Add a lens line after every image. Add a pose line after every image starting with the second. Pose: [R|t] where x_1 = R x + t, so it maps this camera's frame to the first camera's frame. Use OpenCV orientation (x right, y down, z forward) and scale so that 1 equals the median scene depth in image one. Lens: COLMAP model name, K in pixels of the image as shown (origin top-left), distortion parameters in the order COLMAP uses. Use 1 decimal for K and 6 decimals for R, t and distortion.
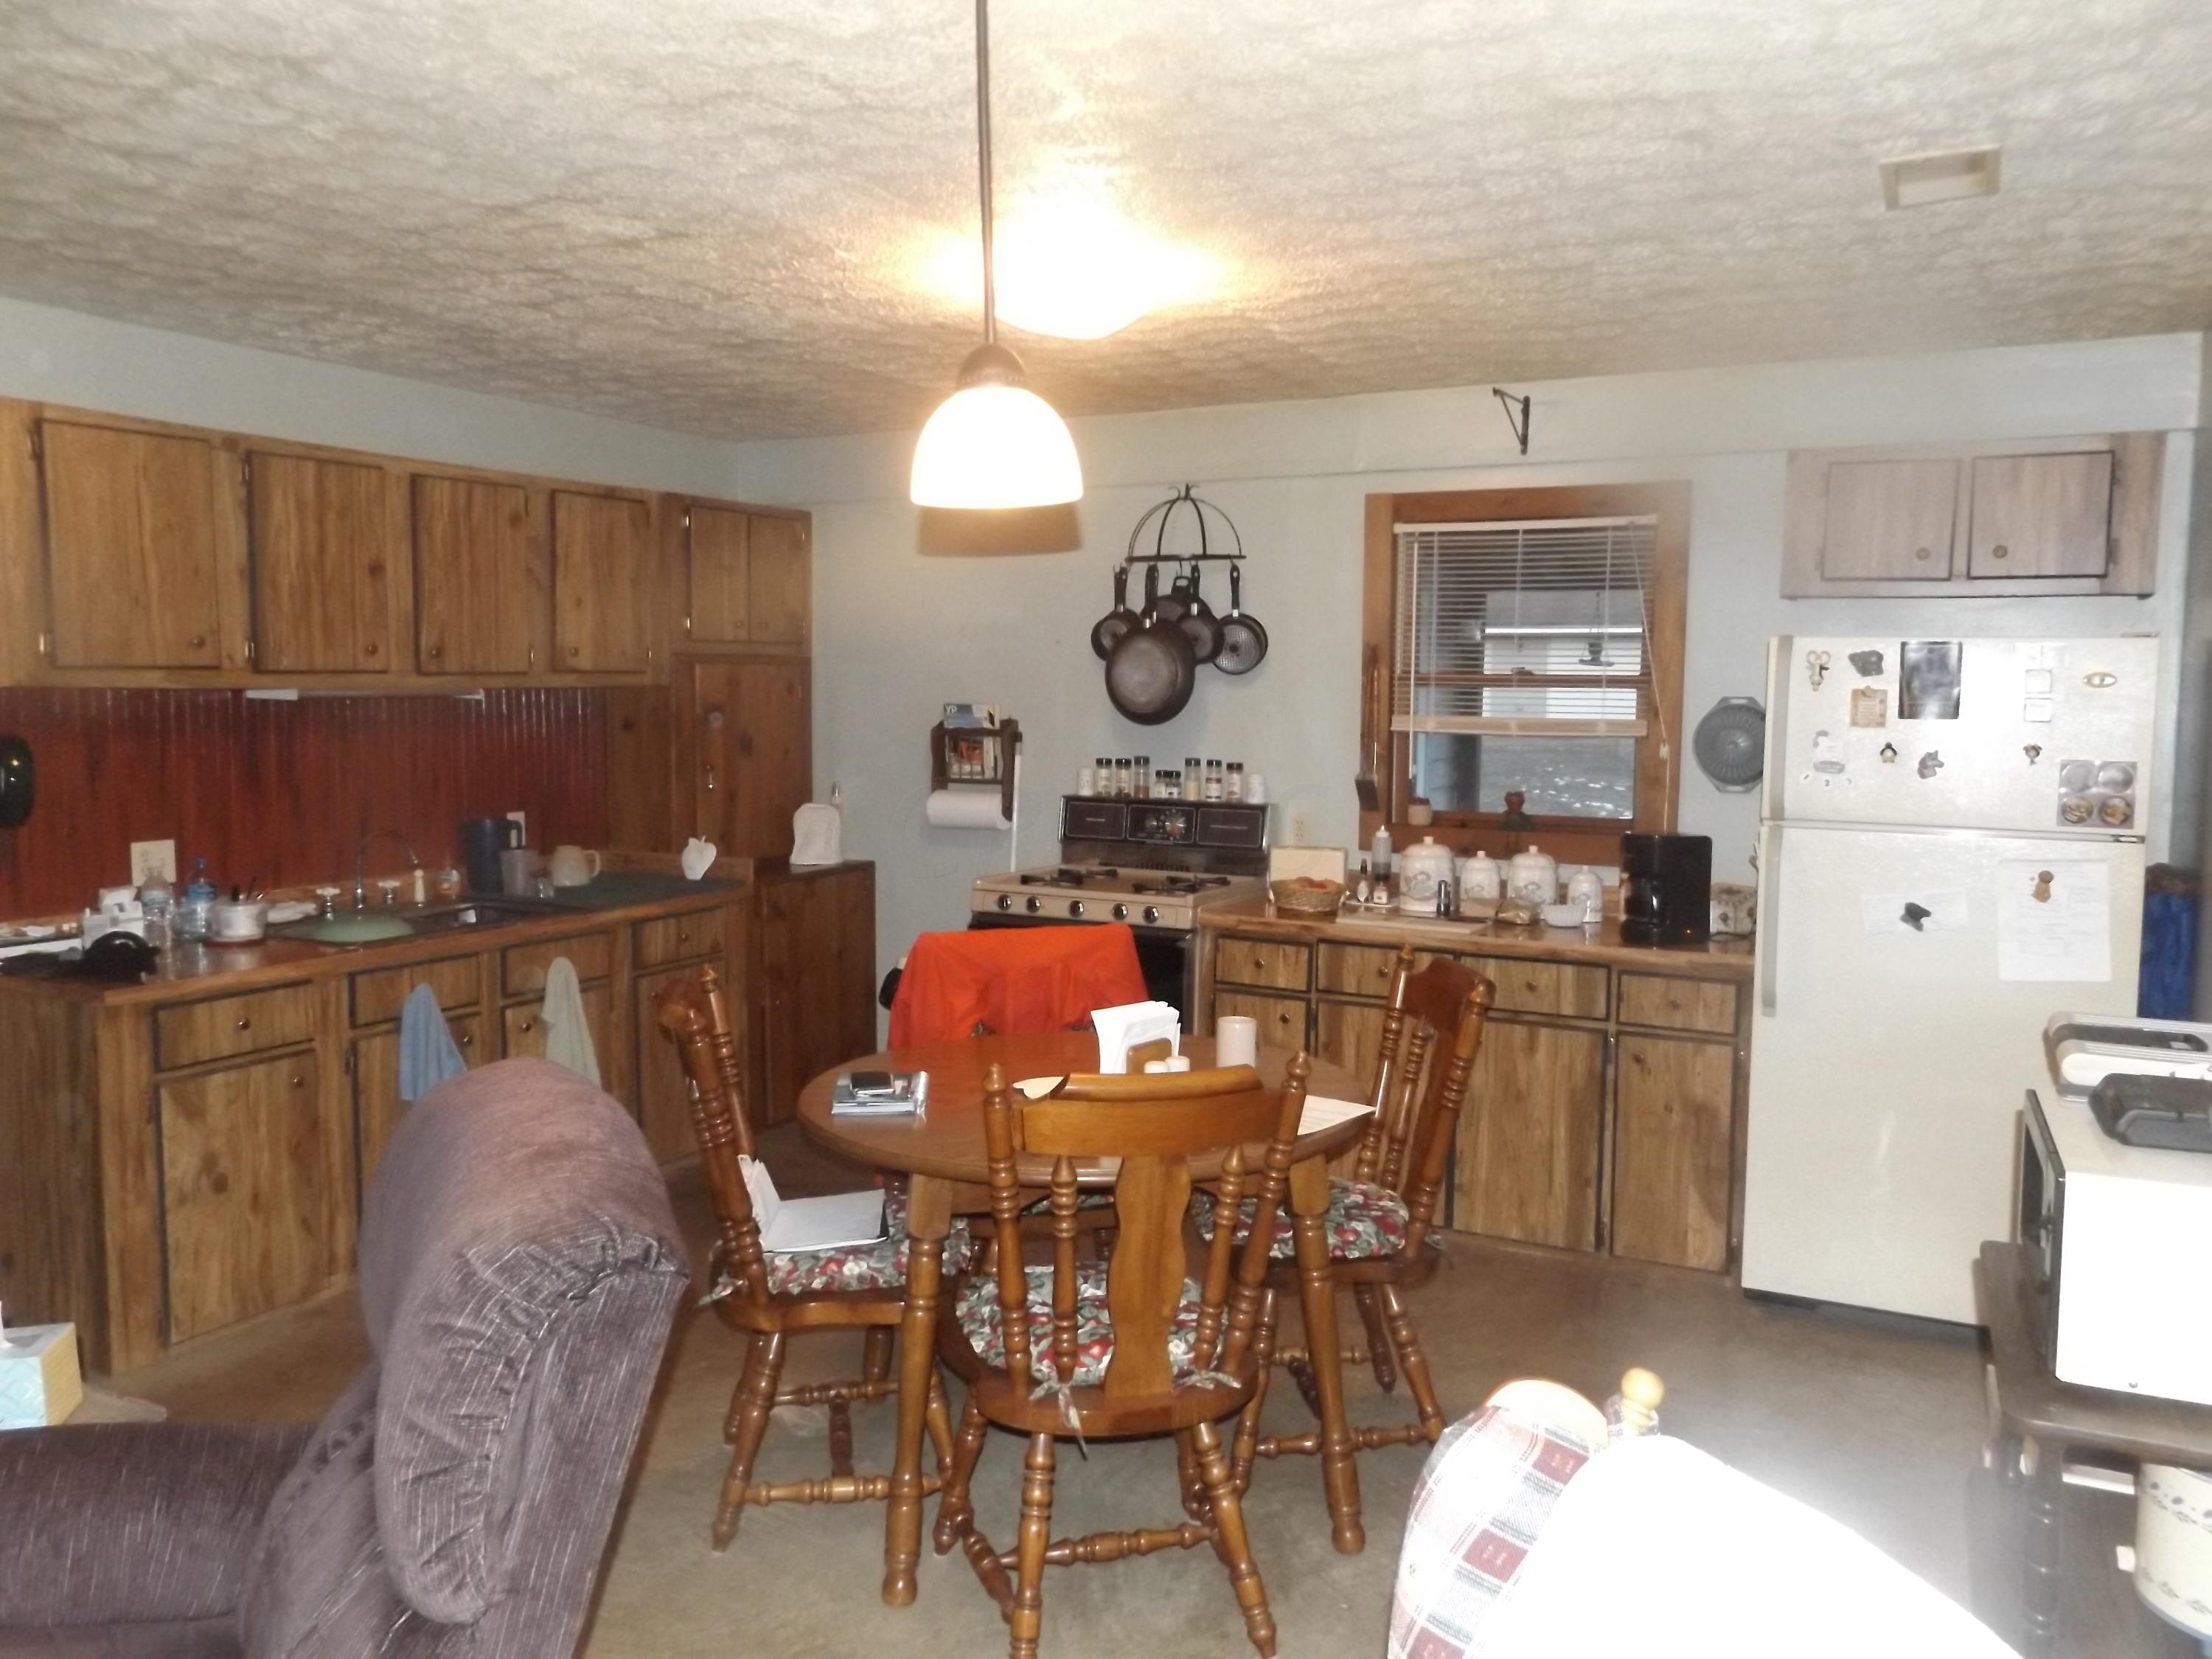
lens RADIAL K [[1672.2, 0, 1106.0], [0, 1672.2, 829.5], [0, 0, 1]] dist [0.003074, 0.001476]
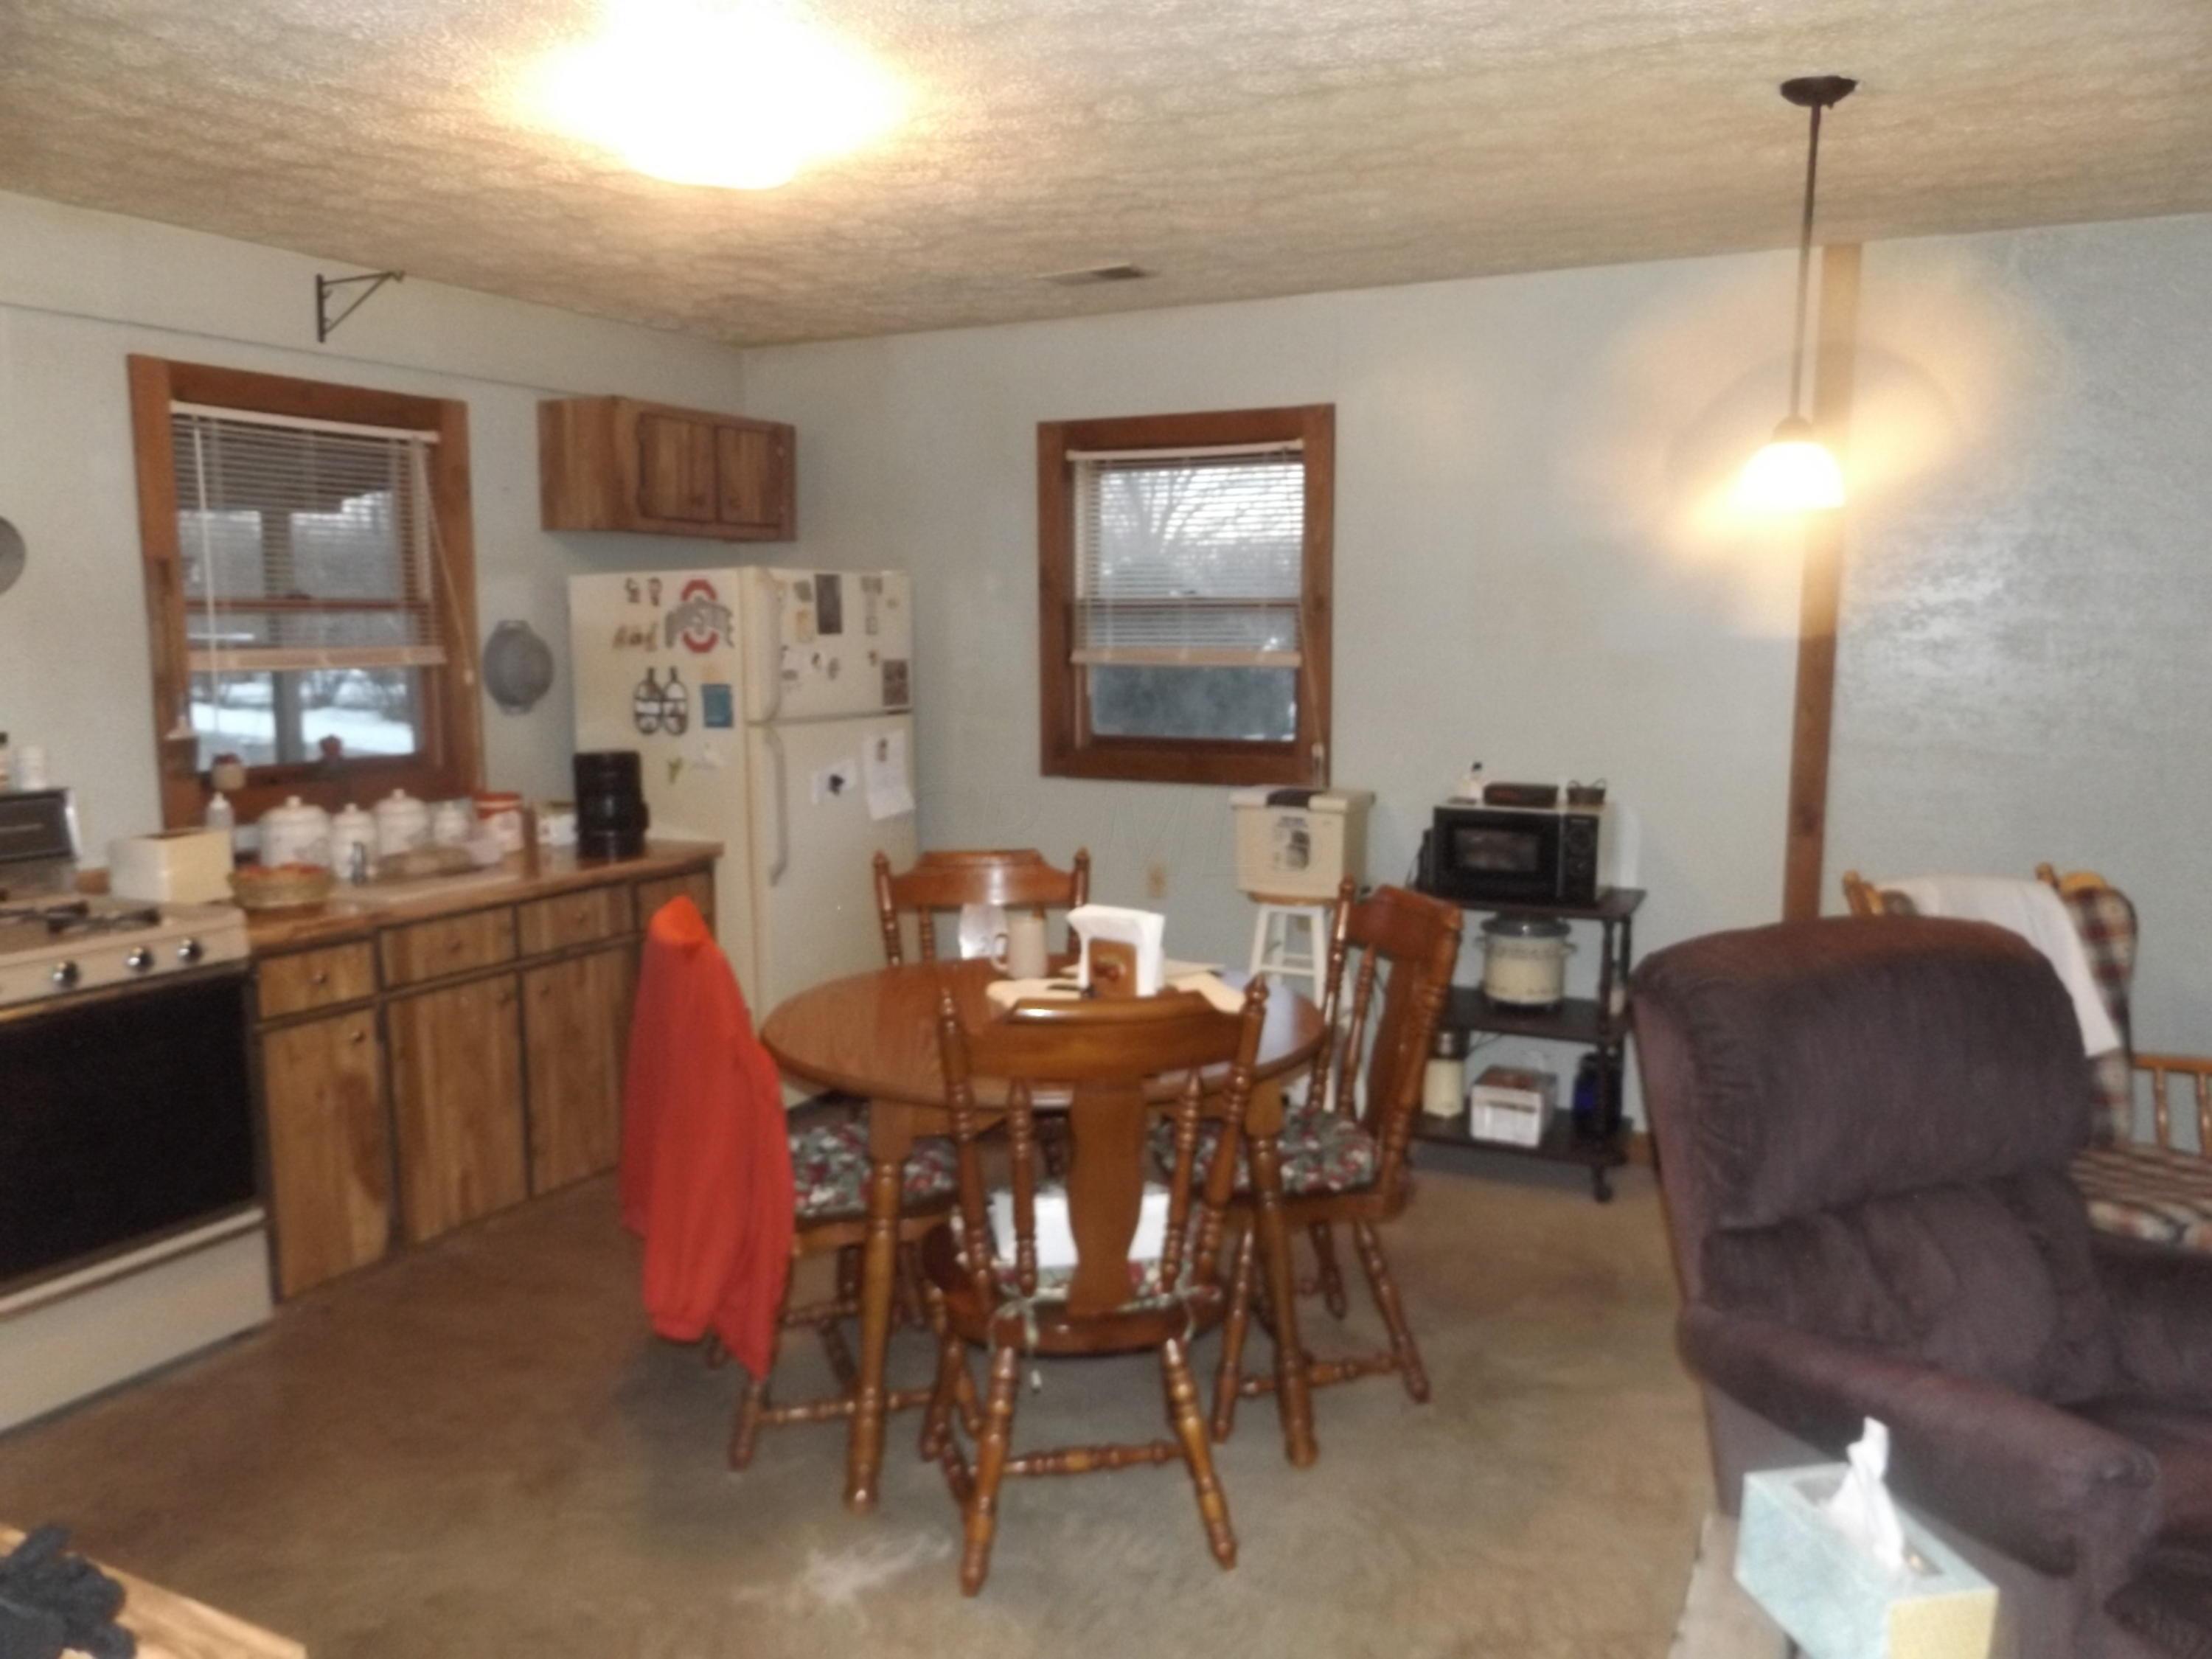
lens RADIAL K [[1642.2, 0, 1106.0], [0, 1642.2, 829.5], [0, 0, 1]] dist [0.005273, 0.004340]
pose [[0.002692, -0.138868, 0.990307, -0.625594], [0.090828, 0.986251, 0.138053, -0.056676], [-0.995863, 0.089576, 0.015269, 0.604198]]
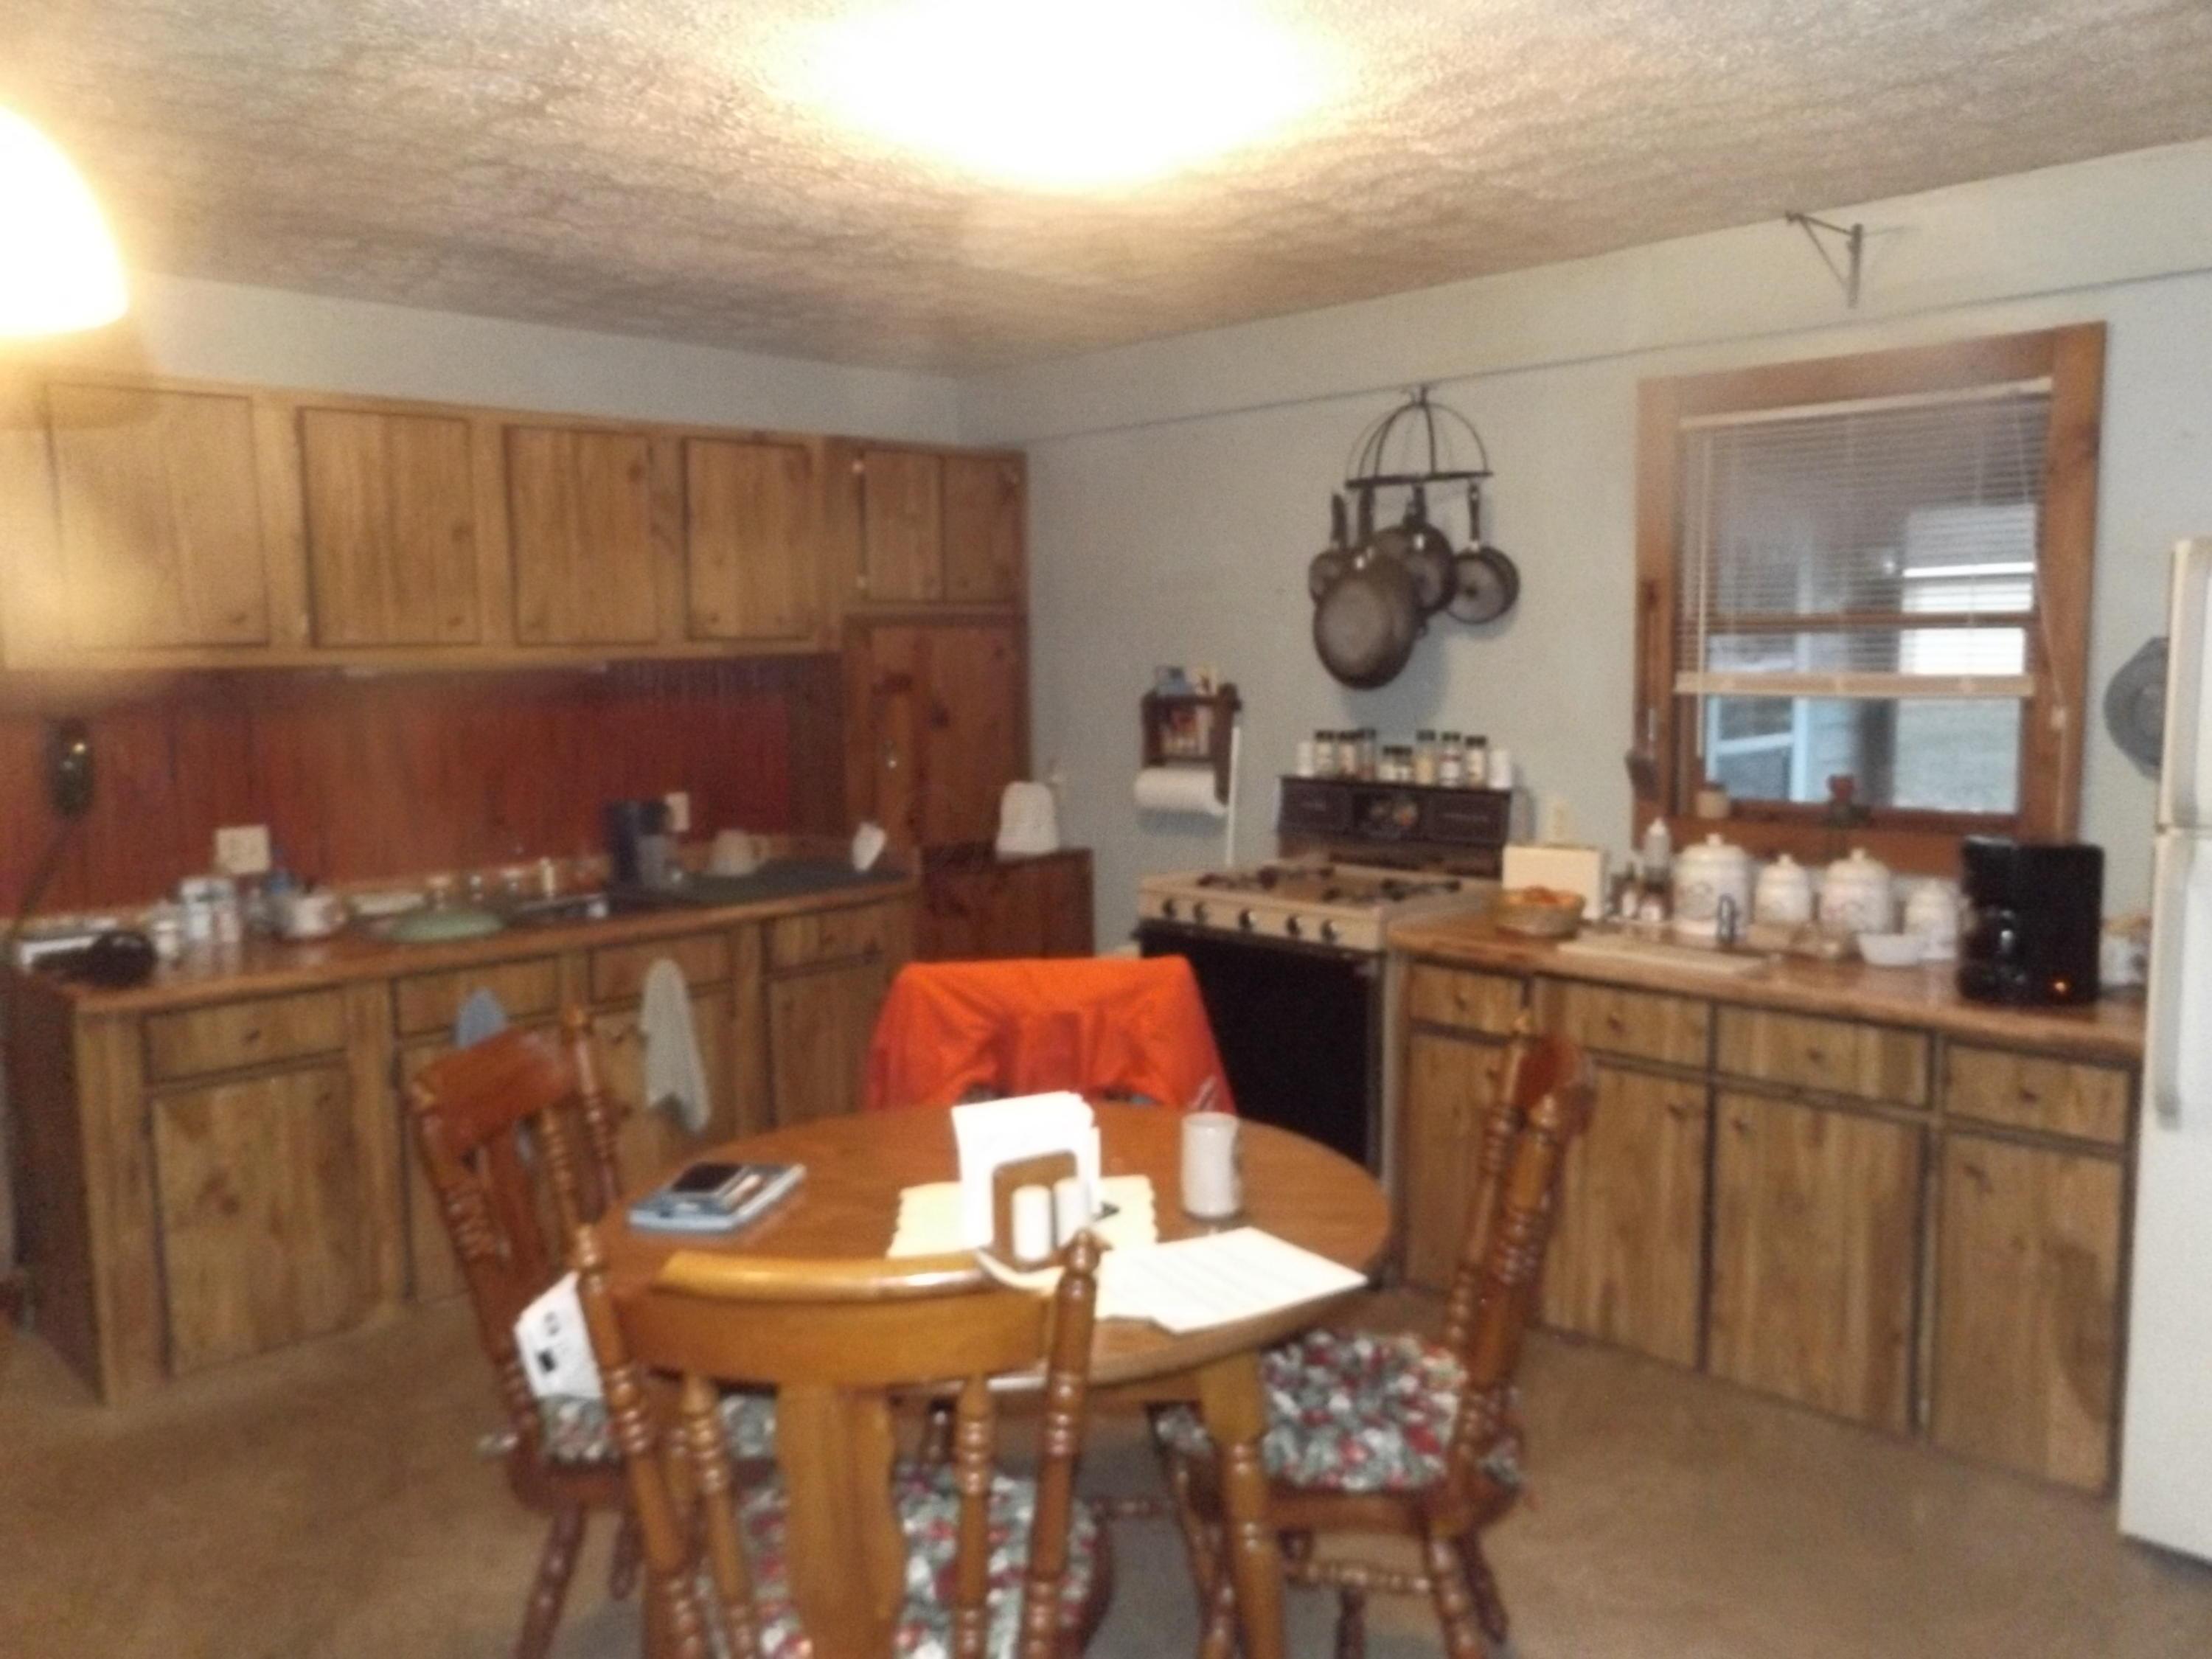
lens RADIAL K [[1656.1, 0, 1106.0], [0, 1656.1, 829.5], [0, 0, 1]] dist [-0.003614, 0.000611]
pose [[0.955142, 0.011464, -0.295927, 0.155495], [-0.004614, 0.999705, 0.023837, -0.014792], [0.296113, -0.021403, 0.954913, 0.218007]]
